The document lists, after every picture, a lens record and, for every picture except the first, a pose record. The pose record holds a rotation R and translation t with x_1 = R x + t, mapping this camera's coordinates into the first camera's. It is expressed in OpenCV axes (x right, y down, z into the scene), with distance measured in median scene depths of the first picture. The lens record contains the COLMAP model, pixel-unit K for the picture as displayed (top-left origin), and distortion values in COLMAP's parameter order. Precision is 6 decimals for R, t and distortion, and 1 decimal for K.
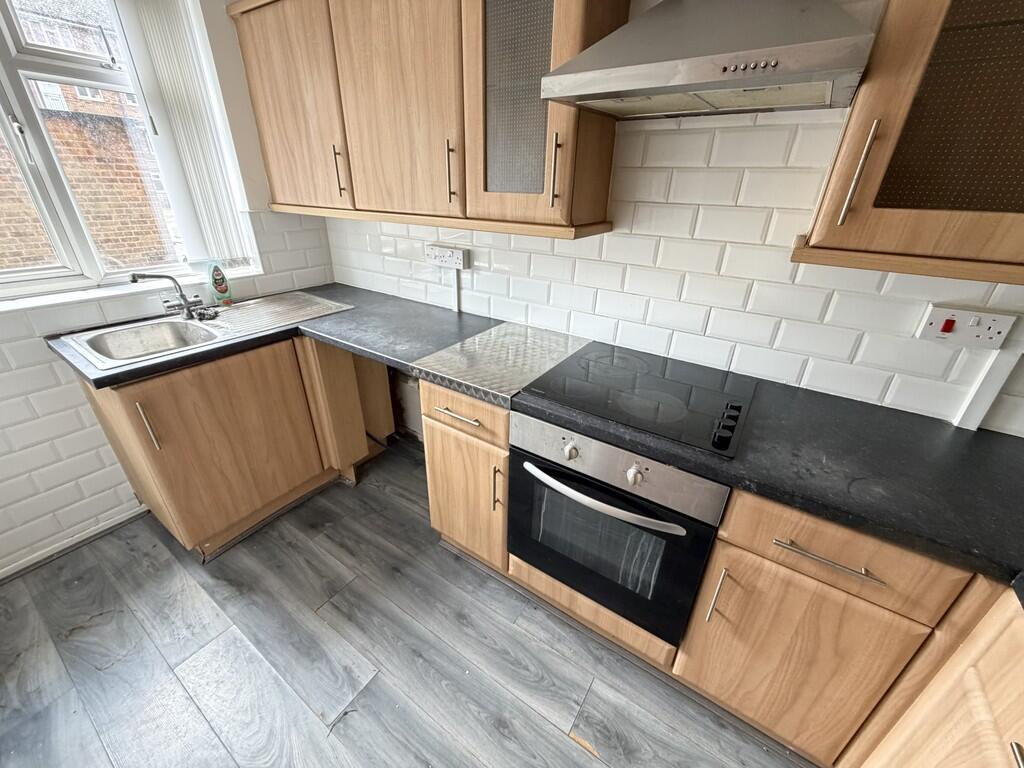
lens RADIAL K [[409.6, 0, 507.2], [0, 409.6, 382.8], [0, 0, 1]] dist [-0.000423, 0.000100]
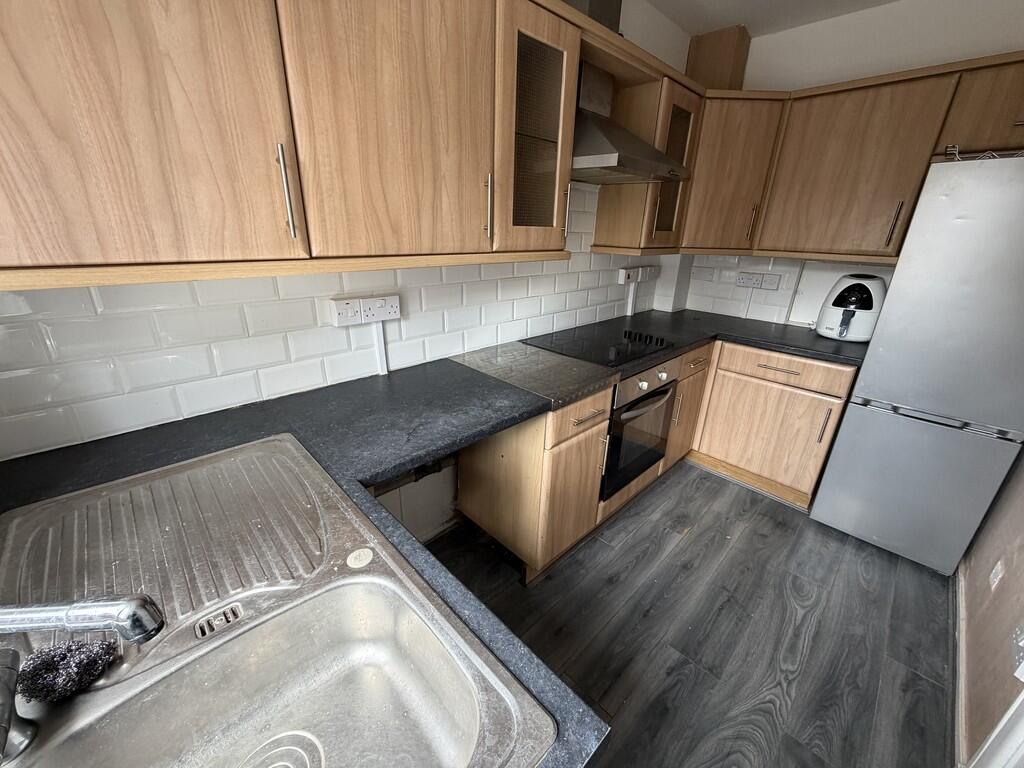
lens RADIAL K [[409.6, 0, 505.9], [0, 409.6, 383.0], [0, 0, 1]] dist [-0.000423, 0.000100]
pose [[0.198673, -0.362291, 0.910645, -1.089466], [0.411401, 0.874170, 0.258025, -0.364354], [-0.889538, 0.323378, 0.322721, 0.747124]]
